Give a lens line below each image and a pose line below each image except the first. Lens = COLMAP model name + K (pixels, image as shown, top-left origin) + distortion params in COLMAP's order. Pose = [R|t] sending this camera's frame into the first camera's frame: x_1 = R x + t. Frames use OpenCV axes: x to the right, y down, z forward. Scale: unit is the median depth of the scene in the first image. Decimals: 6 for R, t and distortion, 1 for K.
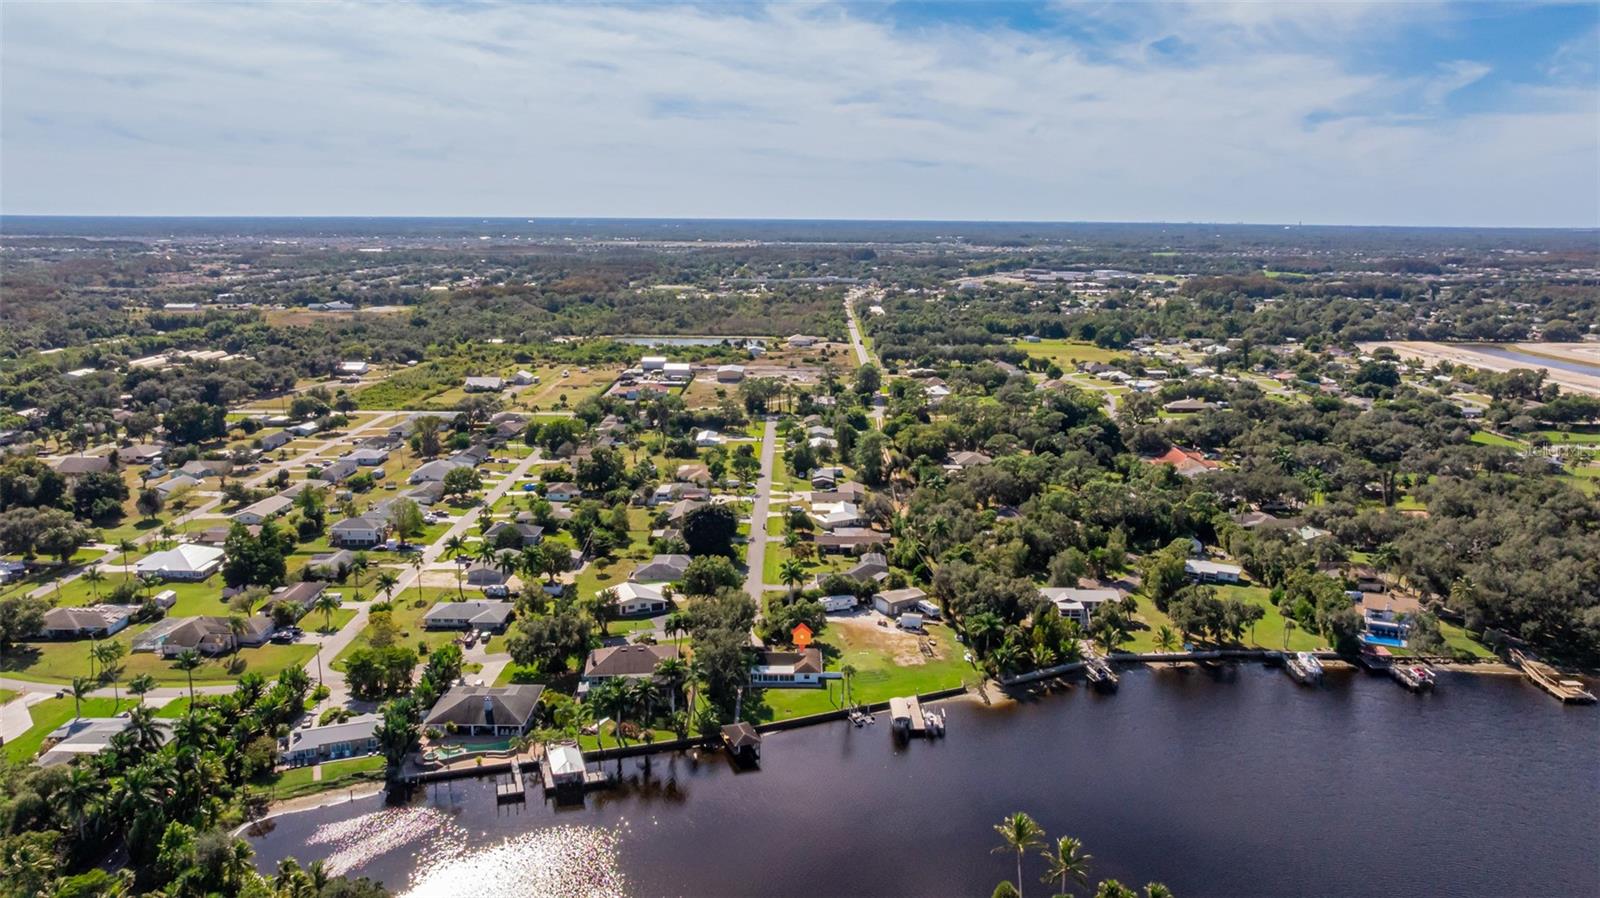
lens RADIAL K [[1138.4, 0, 808.4], [0, 1138.4, 450.2], [0, 0, 1]] dist [-0.011776, 0.001559]
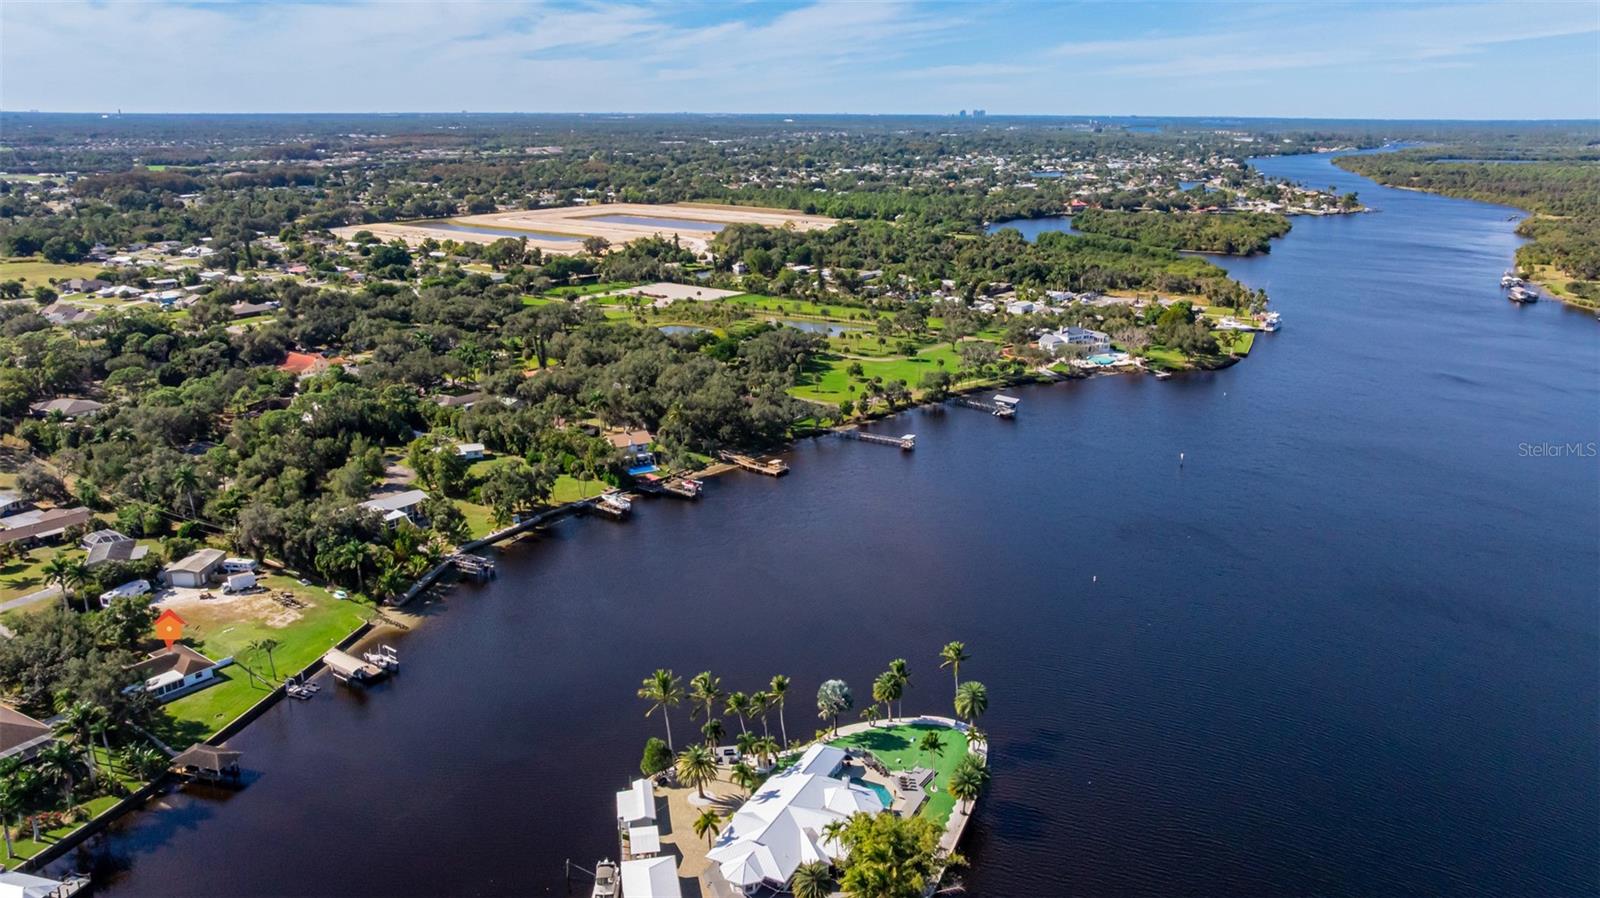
lens RADIAL K [[1159.3, 0, 771.2], [0, 1159.3, 448.9], [0, 0, 1]] dist [-0.000163, 0.003362]
pose [[0.619560, -0.230062, 0.750478, -0.328904], [0.164336, 0.972914, 0.162582, -0.028248], [-0.767554, 0.022601, 0.640585, 0.135790]]
